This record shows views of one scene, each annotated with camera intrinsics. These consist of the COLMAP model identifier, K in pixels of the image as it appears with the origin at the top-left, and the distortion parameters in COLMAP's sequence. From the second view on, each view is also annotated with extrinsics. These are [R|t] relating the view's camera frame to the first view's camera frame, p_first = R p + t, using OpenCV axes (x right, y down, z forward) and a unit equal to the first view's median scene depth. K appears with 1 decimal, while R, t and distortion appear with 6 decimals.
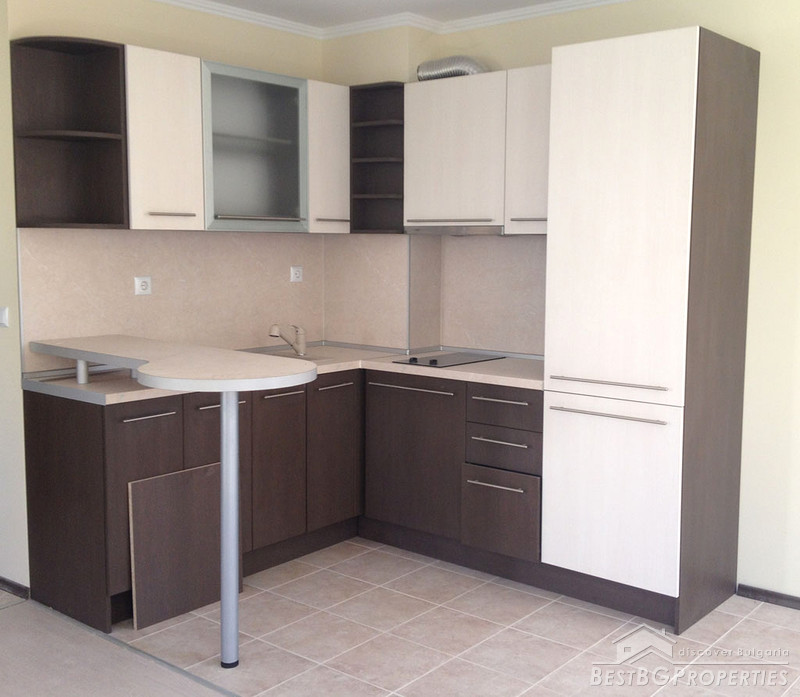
lens RADIAL K [[944.1, 0, 400.9], [0, 944.1, 328.6], [0, 0, 1]] dist [0.065015, 0.000000]
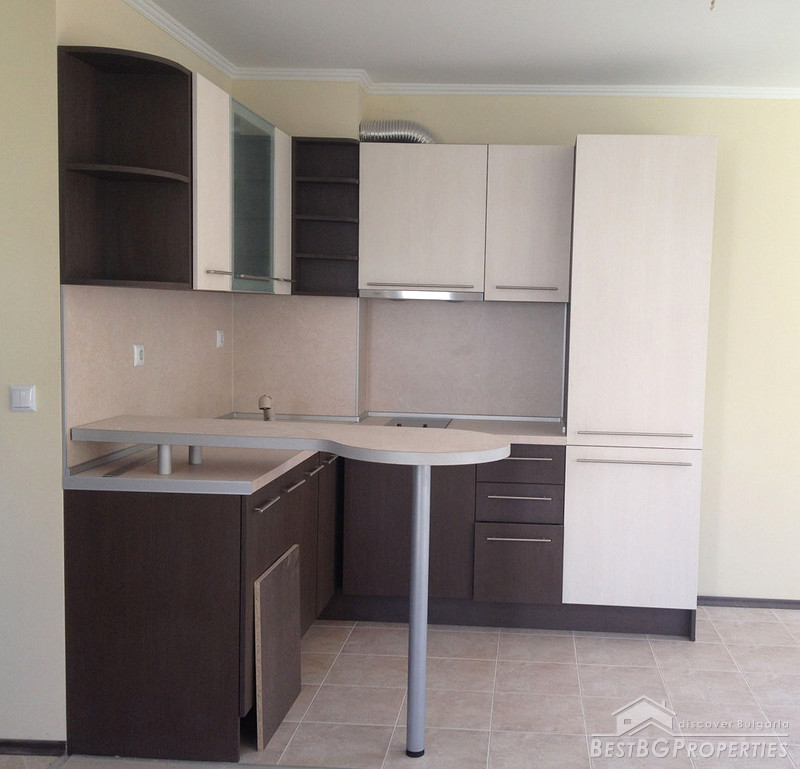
lens RADIAL K [[1023.8, 0, 401.8], [0, 1023.8, 385.8], [0, 0, 1]] dist [0.050427, 0.000000]
pose [[0.807389, -0.032770, 0.589109, -0.664227], [0.034853, 0.999362, 0.007823, -0.018575], [-0.588989, 0.014216, 0.808016, 0.147378]]
